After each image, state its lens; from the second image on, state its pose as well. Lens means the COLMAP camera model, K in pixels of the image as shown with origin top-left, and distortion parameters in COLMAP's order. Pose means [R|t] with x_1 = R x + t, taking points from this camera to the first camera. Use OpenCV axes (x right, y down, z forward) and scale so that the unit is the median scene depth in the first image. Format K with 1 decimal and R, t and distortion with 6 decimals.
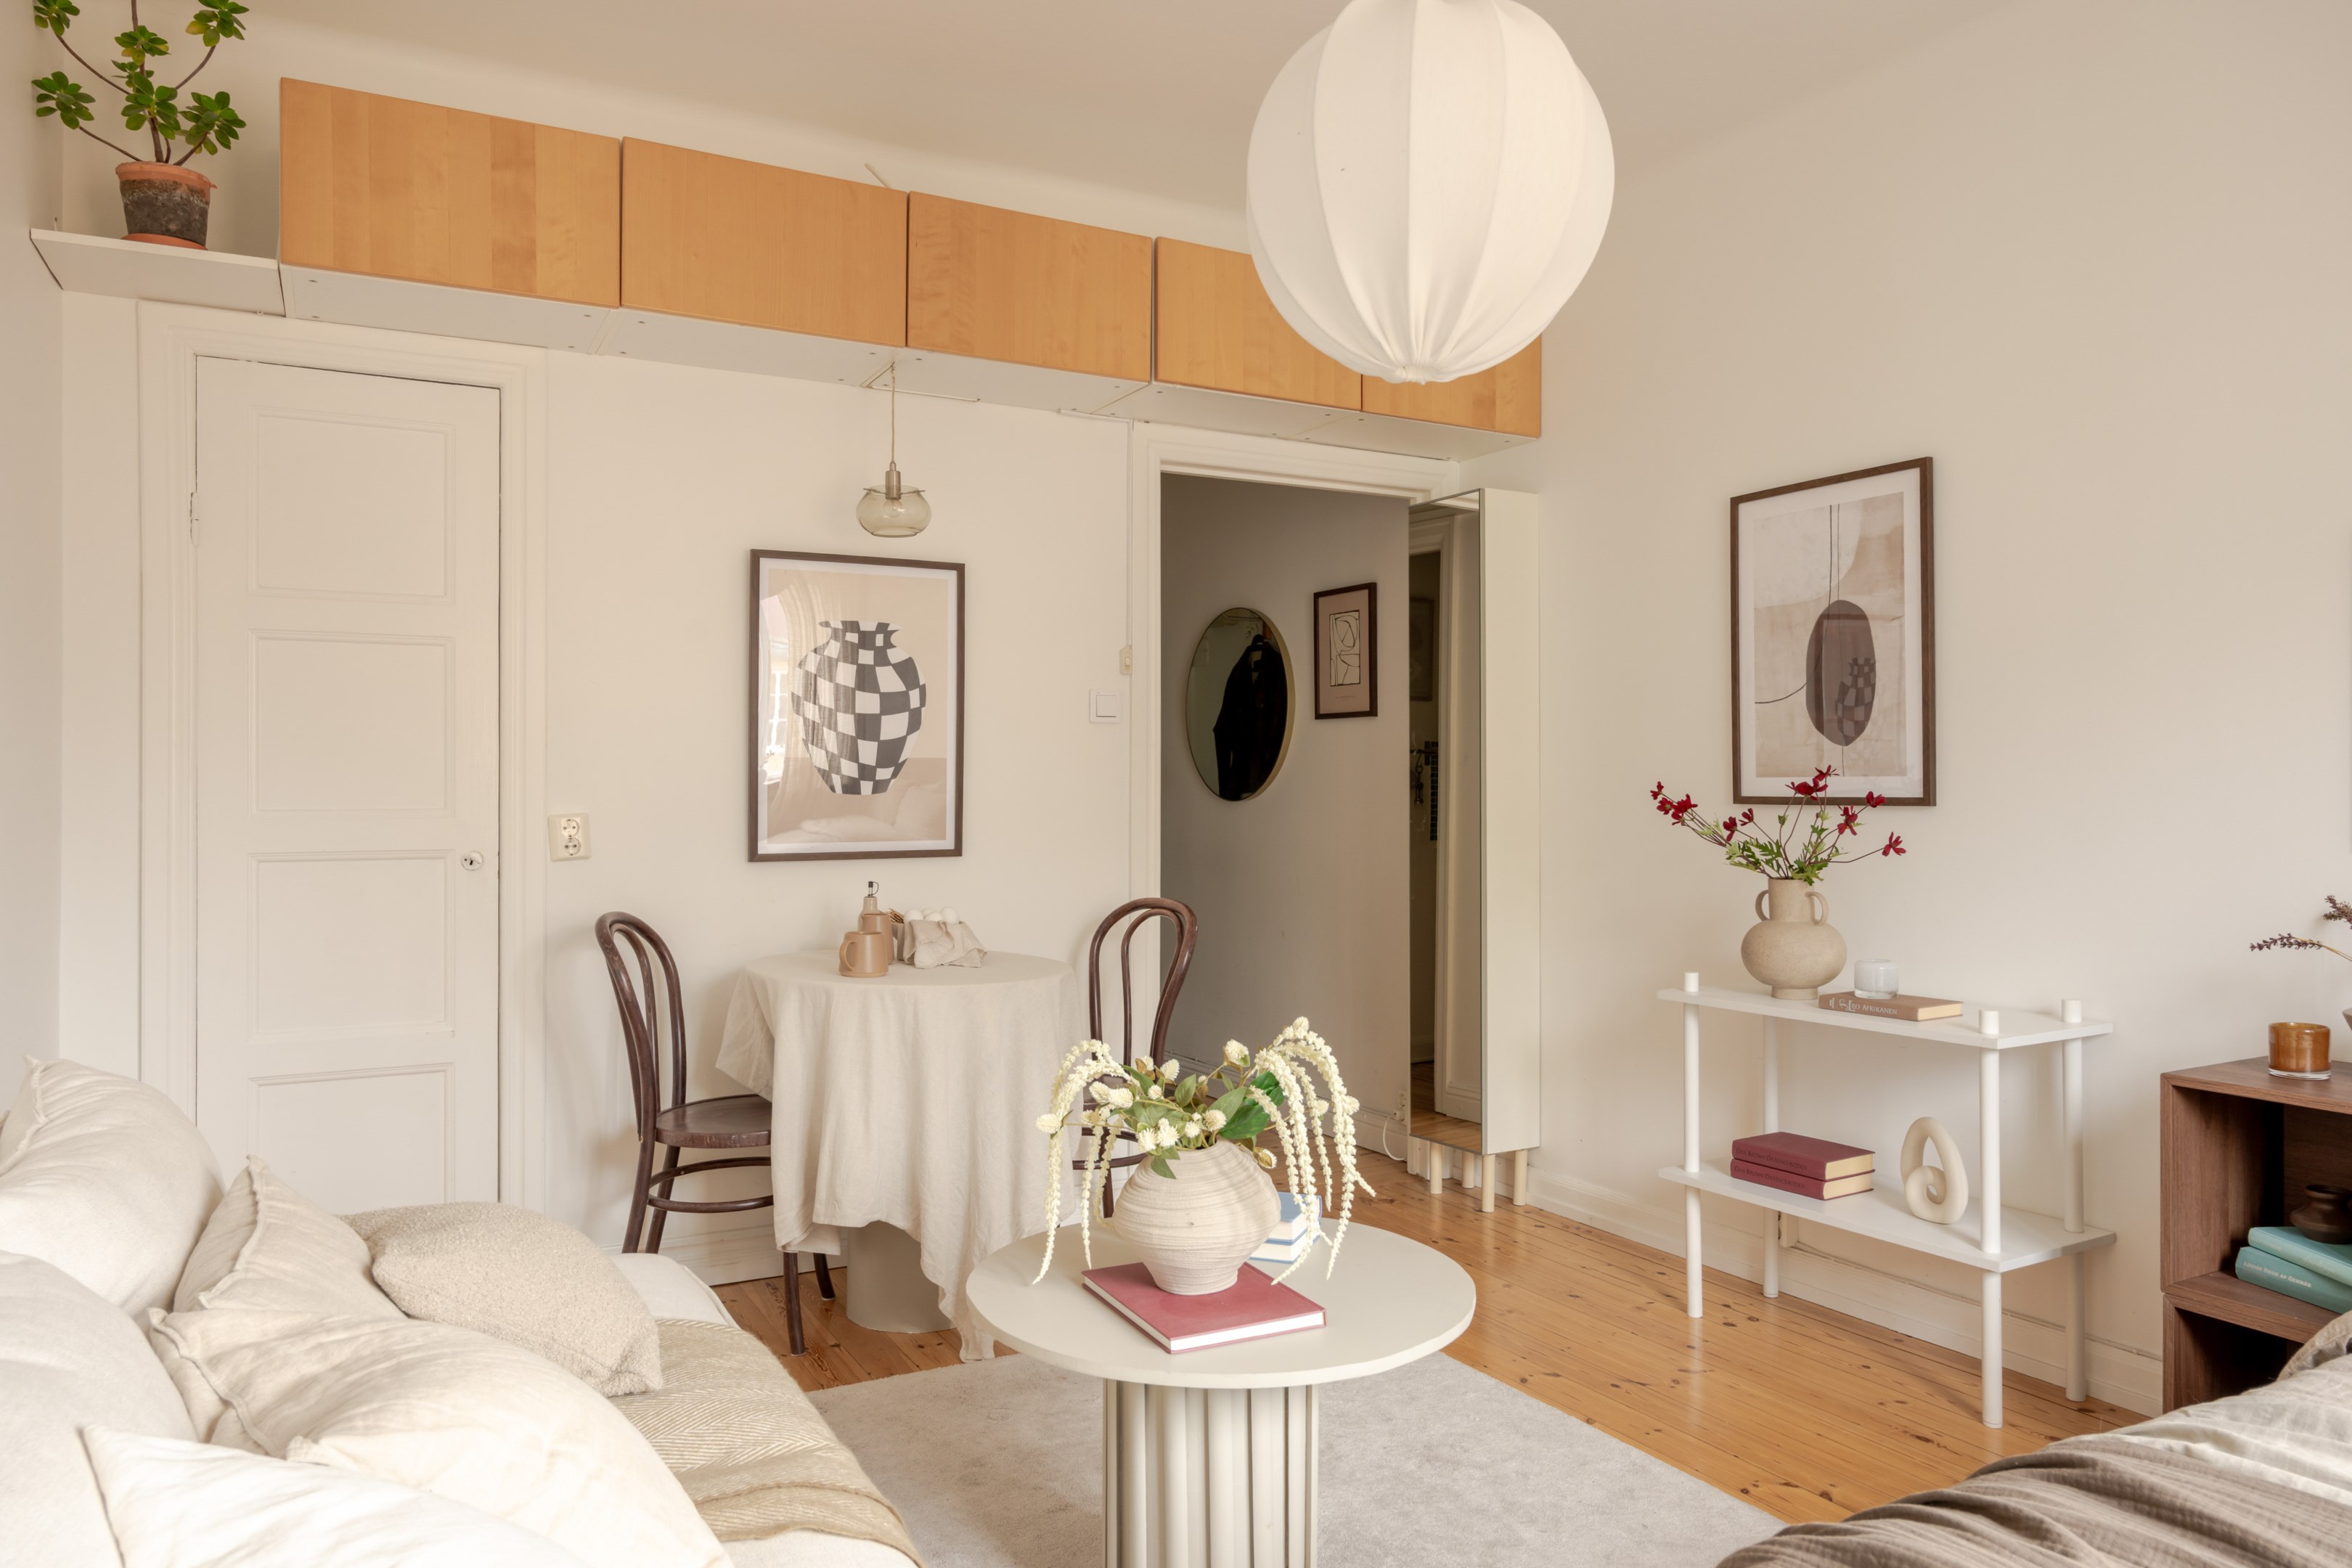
lens RADIAL K [[1590.4, 0, 1187.0], [0, 1590.4, 777.1], [0, 0, 1]] dist [-0.007561, 0.003592]
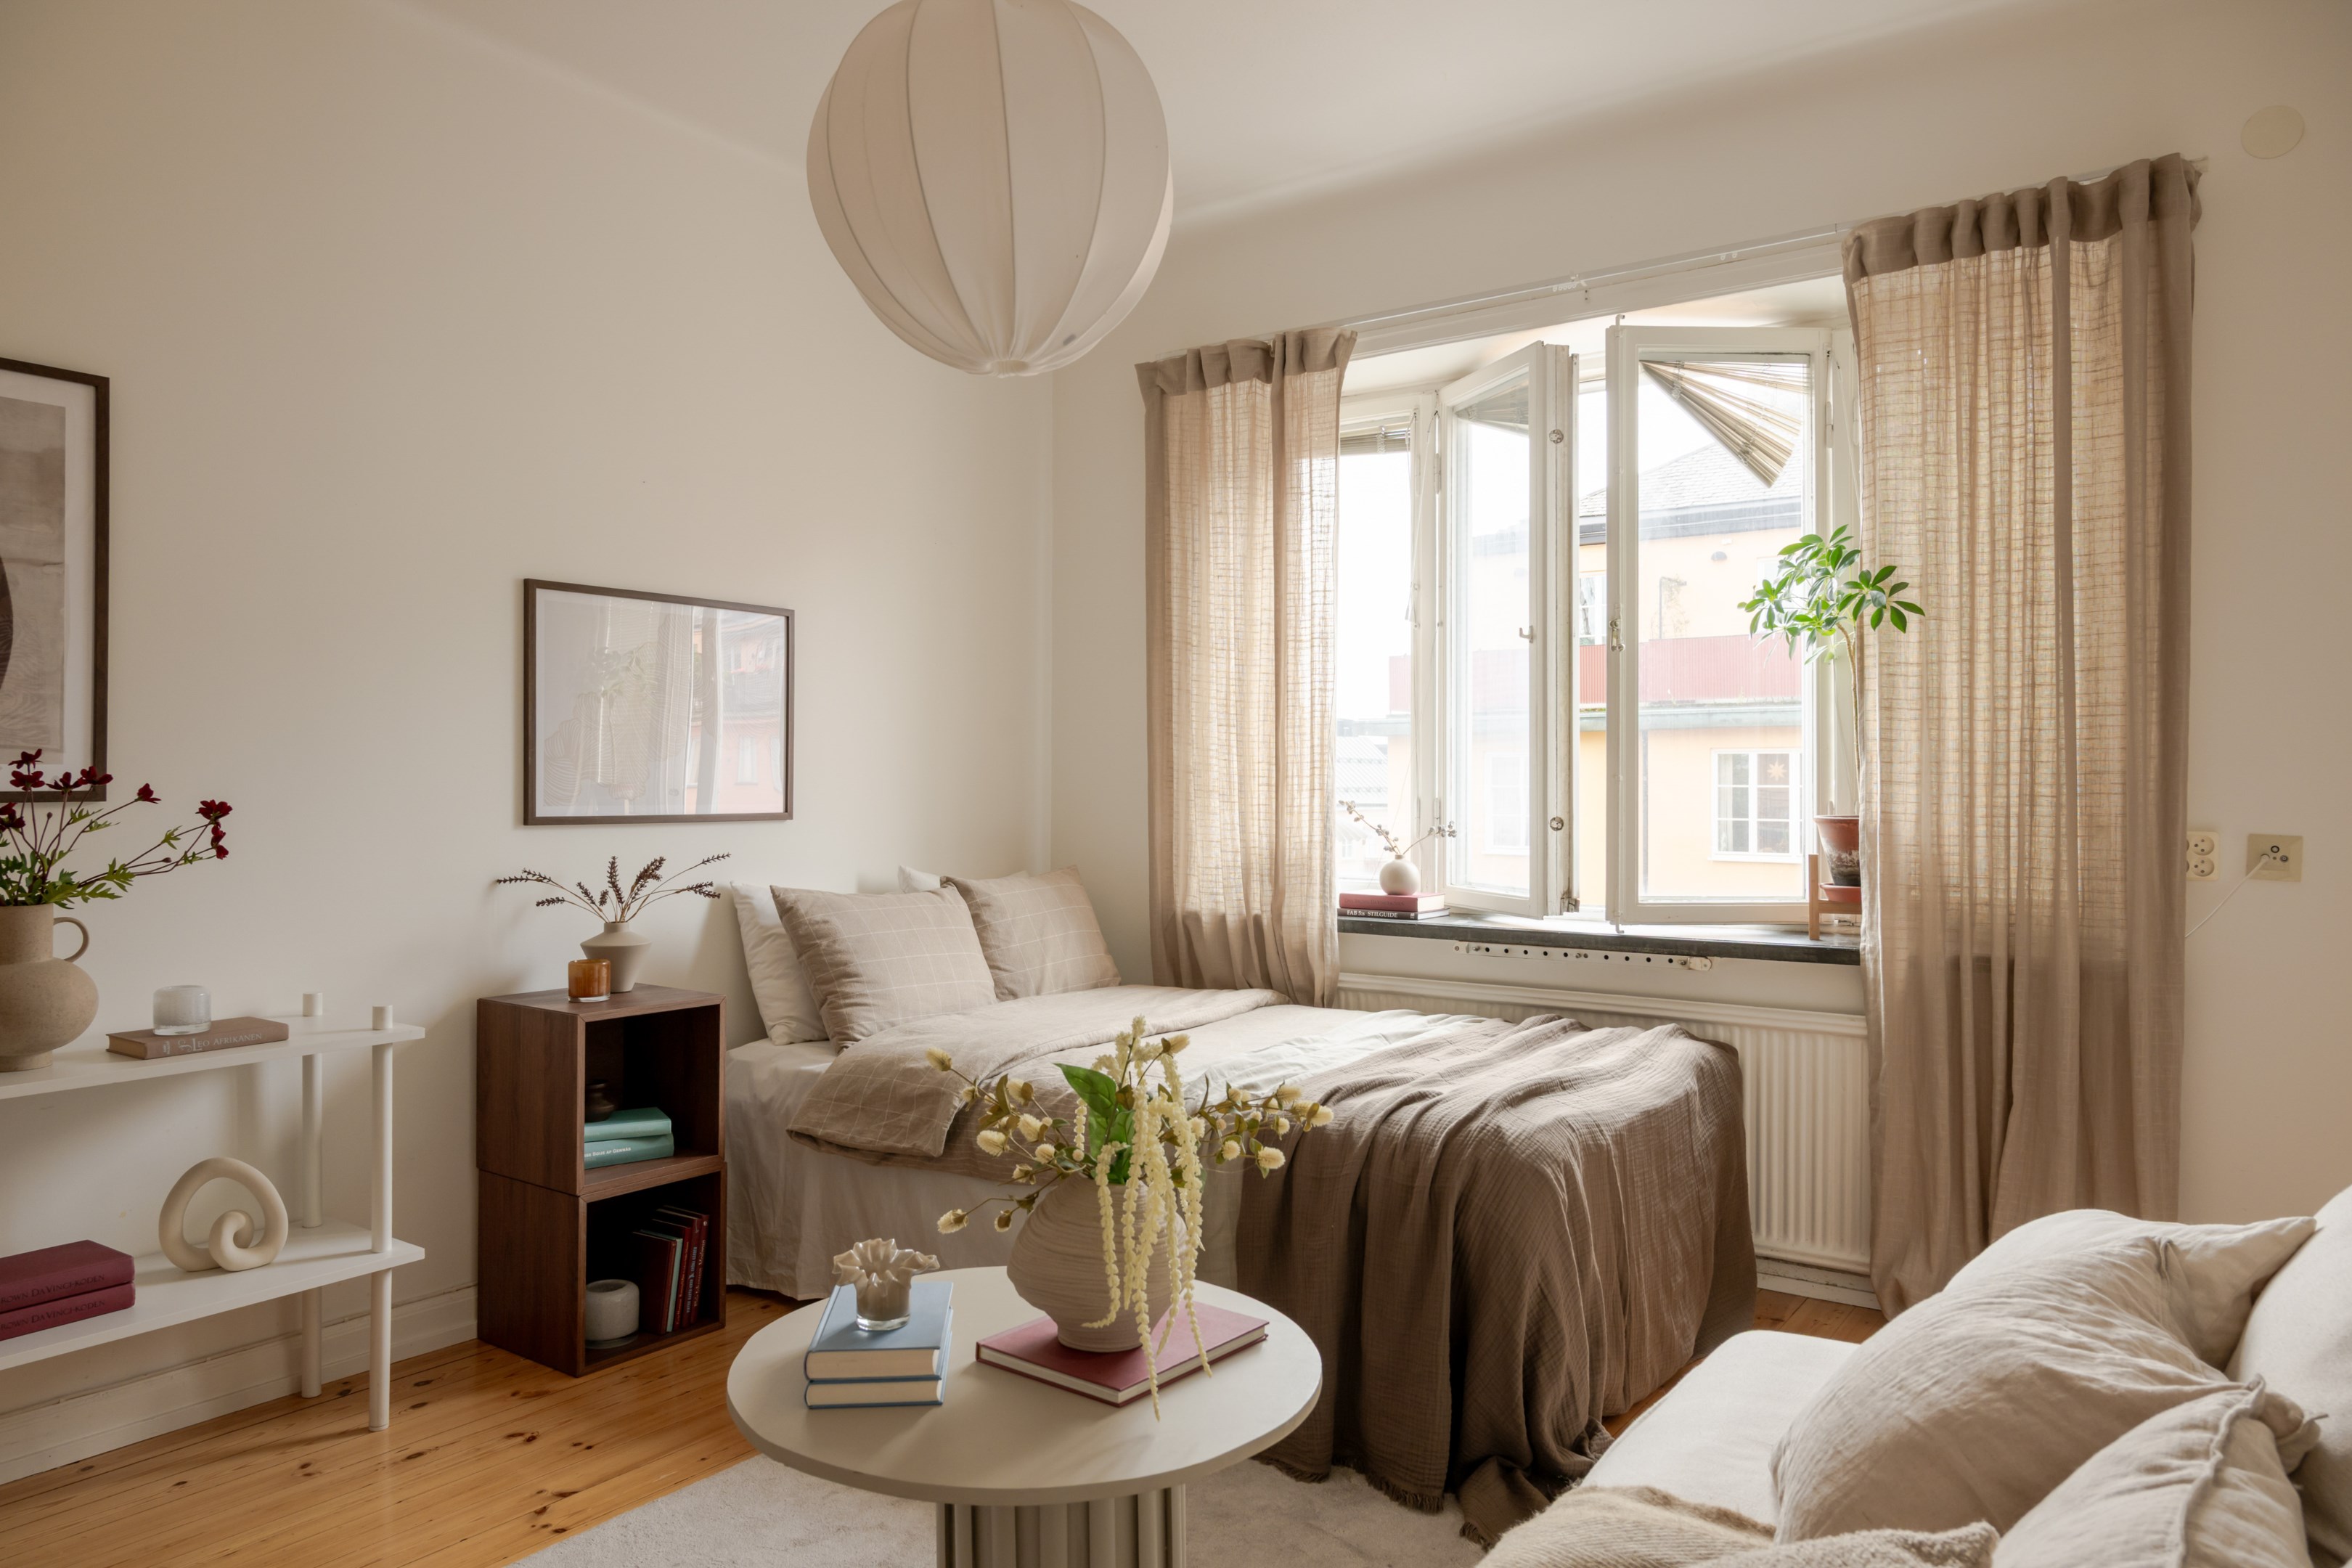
lens RADIAL K [[1590.4, 0, 1160.6], [0, 1590.4, 773.8], [0, 0, 1]] dist [-0.007561, 0.003592]
pose [[-0.439659, 0.004351, 0.898154, -0.533176], [-0.007079, 0.999940, -0.008310, 0.006956], [-0.898137, -0.010012, -0.439602, 0.906283]]
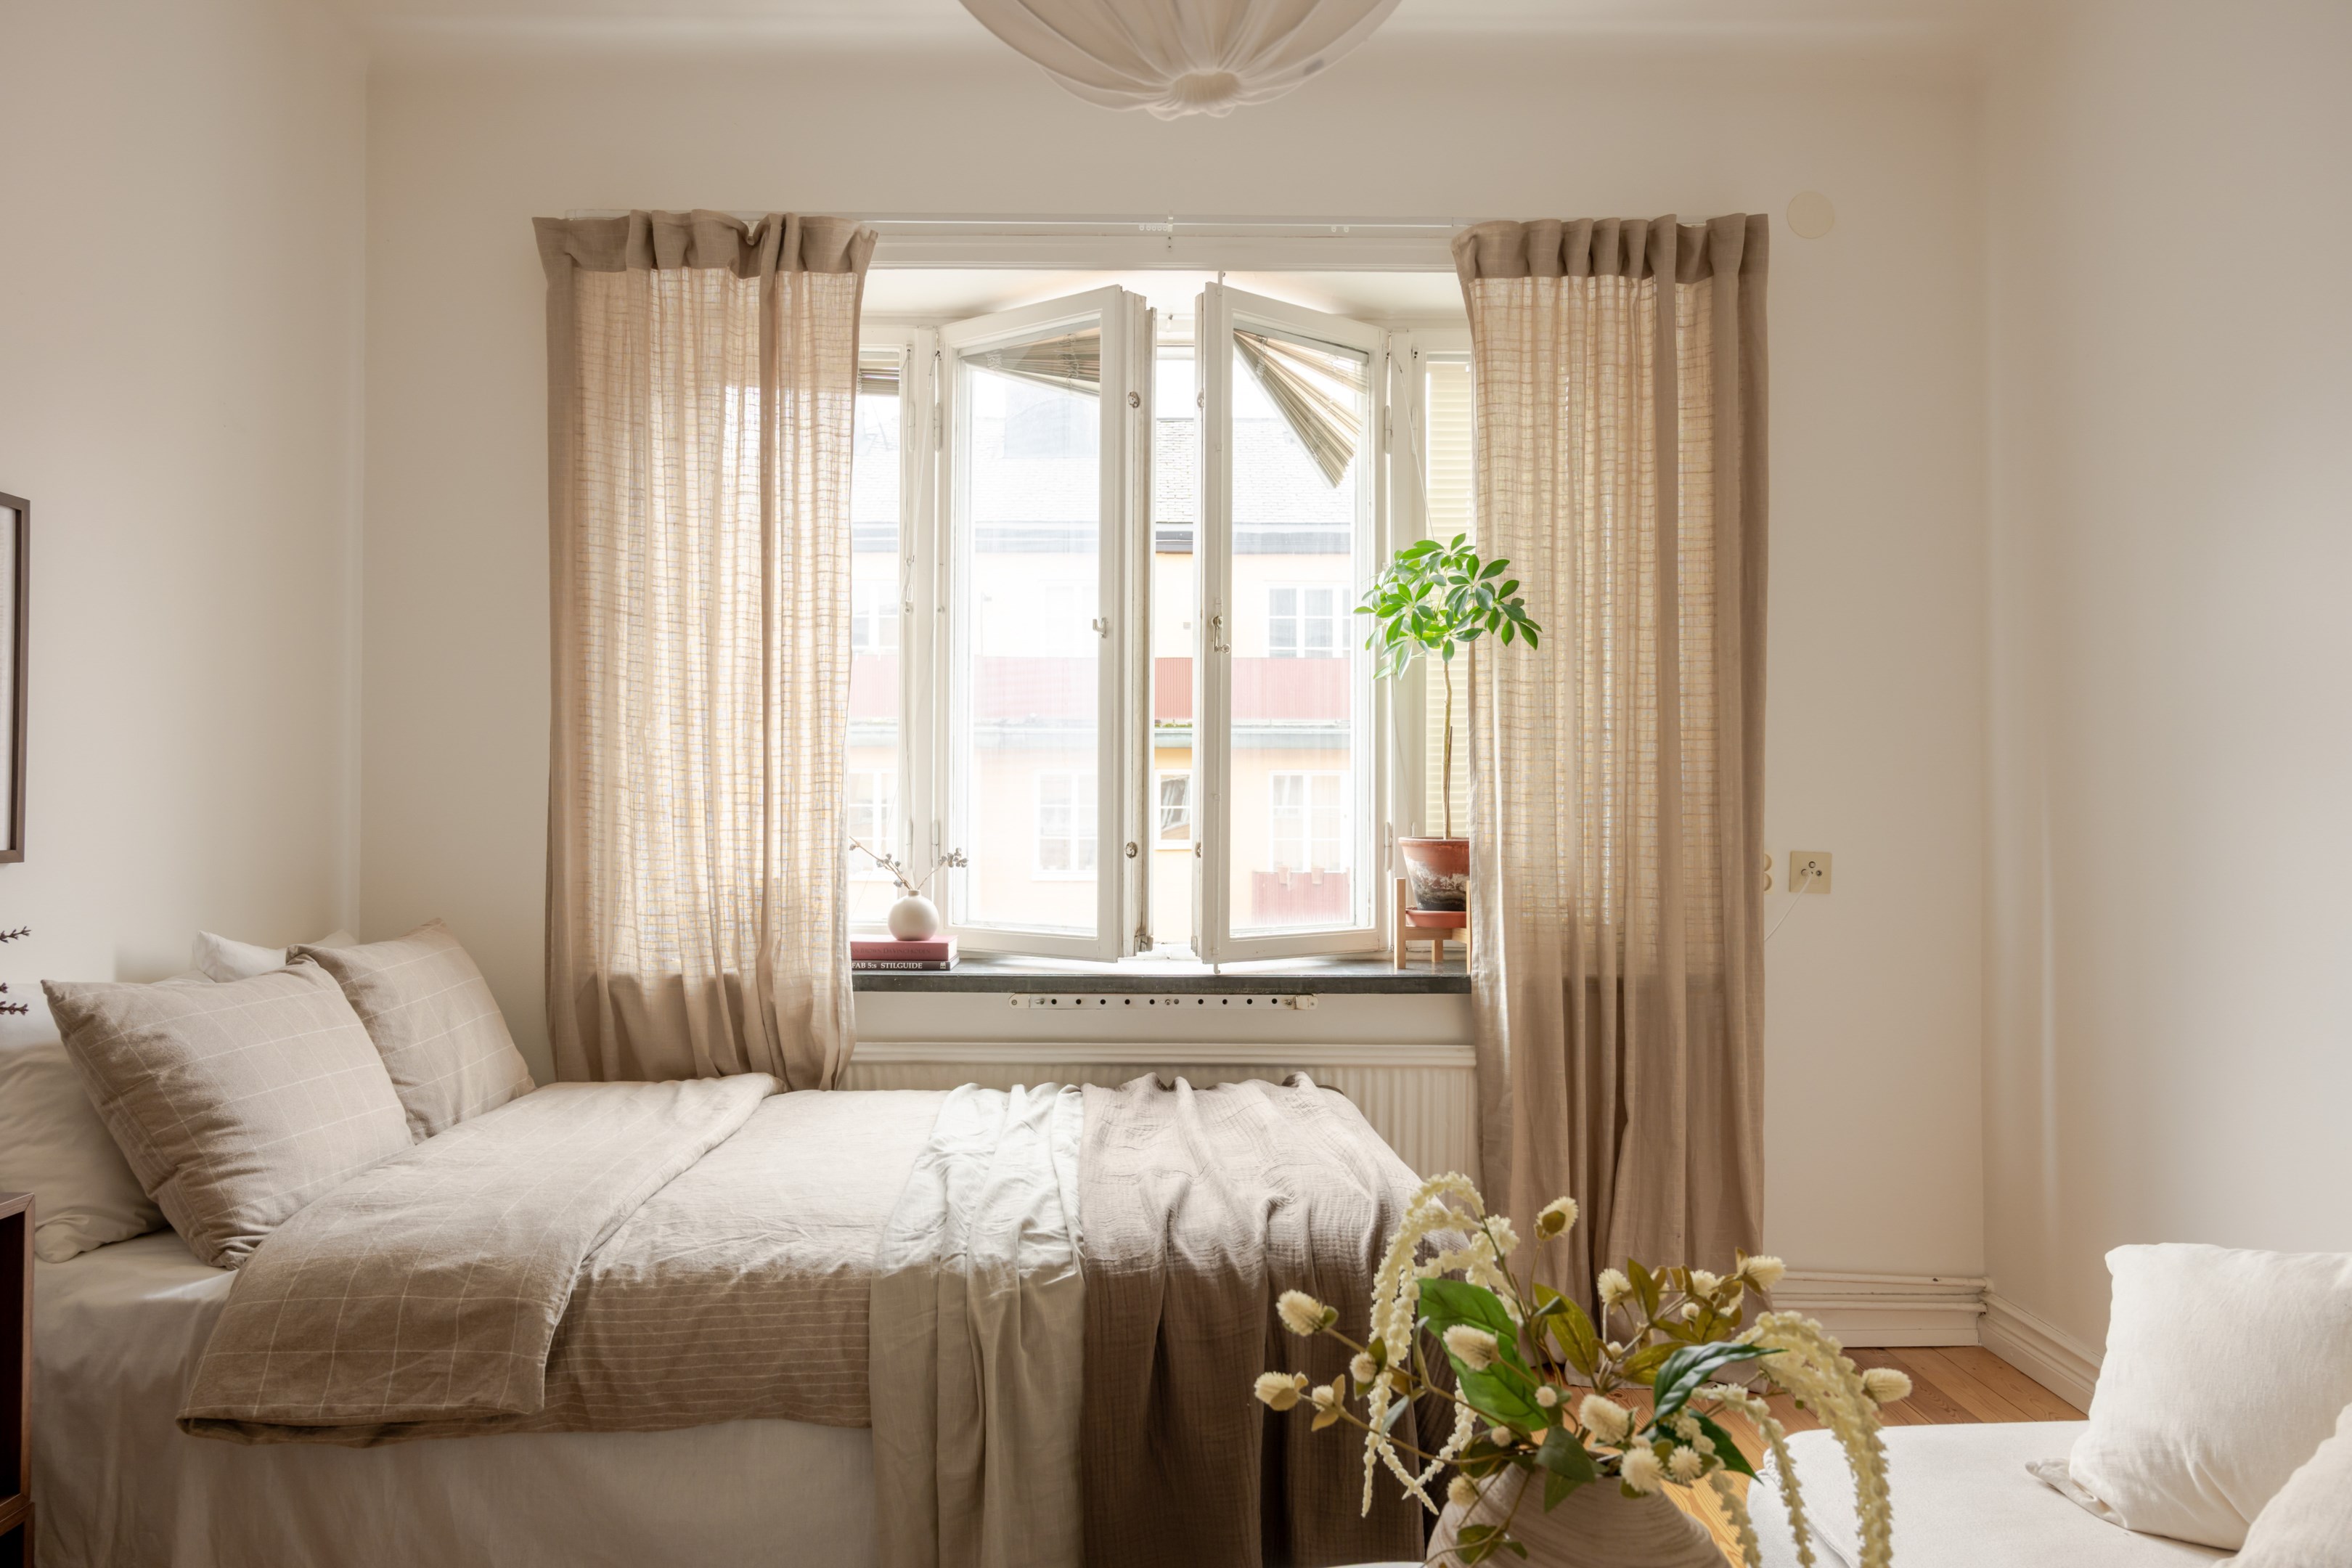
lens RADIAL K [[1590.4, 0, 1153.2], [0, 1590.4, 794.7], [0, 0, 1]] dist [-0.007561, 0.003592]
pose [[-0.887962, -0.000885, 0.459917, -0.076238], [-0.007272, 0.999900, -0.012116, 0.009150], [-0.459860, -0.014103, -0.887879, 1.020052]]
